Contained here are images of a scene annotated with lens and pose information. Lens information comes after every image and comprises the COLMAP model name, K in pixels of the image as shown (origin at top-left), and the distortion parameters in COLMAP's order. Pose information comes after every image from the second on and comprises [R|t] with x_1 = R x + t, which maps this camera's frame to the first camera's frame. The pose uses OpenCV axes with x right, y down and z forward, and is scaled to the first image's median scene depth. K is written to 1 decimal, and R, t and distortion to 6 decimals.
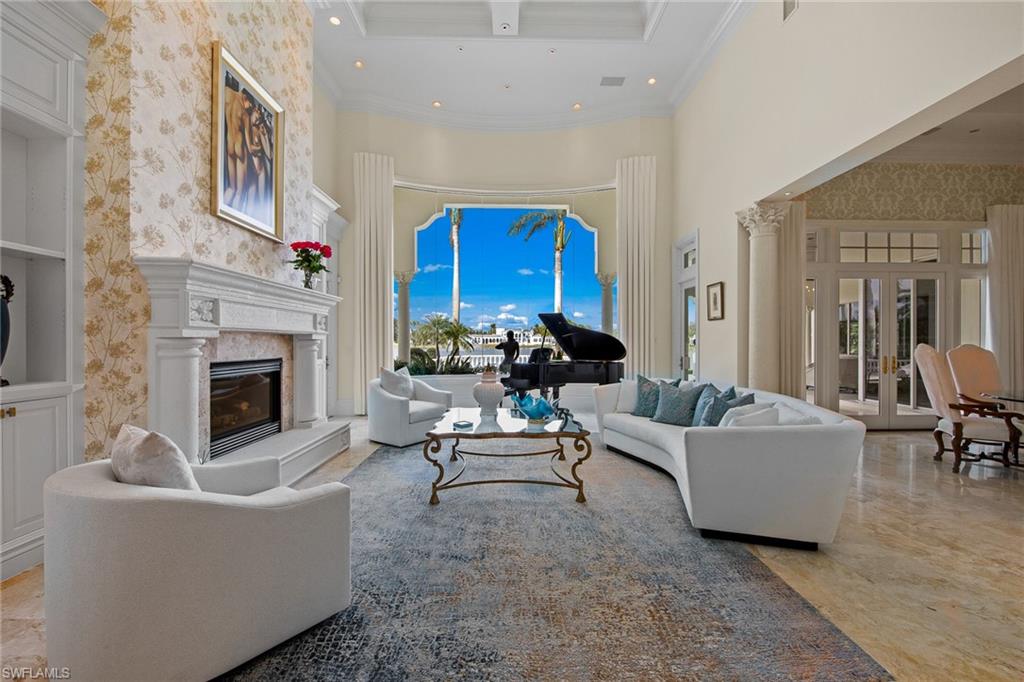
lens RADIAL K [[401.3, 0, 512.0], [0, 401.3, 341.0], [0, 0, 1]] dist [-0.006873, -0.000538]
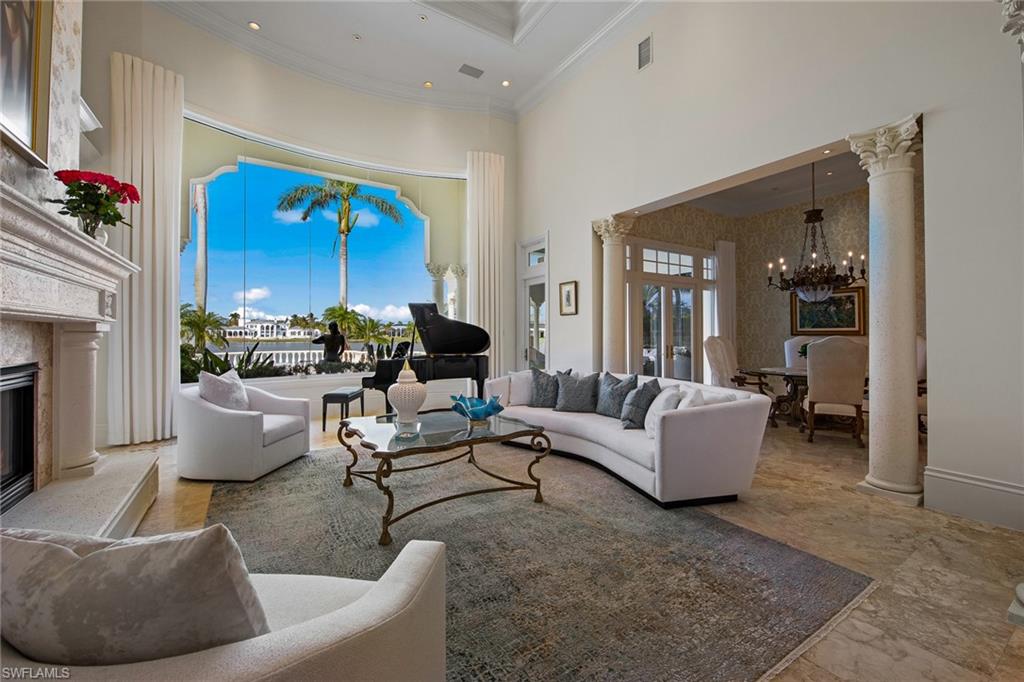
lens RADIAL K [[412.0, 0, 507.1], [0, 412.0, 327.3], [0, 0, 1]] dist [-0.001704, -0.000966]
pose [[0.859211, 0.008428, 0.511552, -0.287308], [0.000080, 0.999862, -0.016607, 0.000712], [-0.511622, 0.014310, 0.859092, 0.135716]]
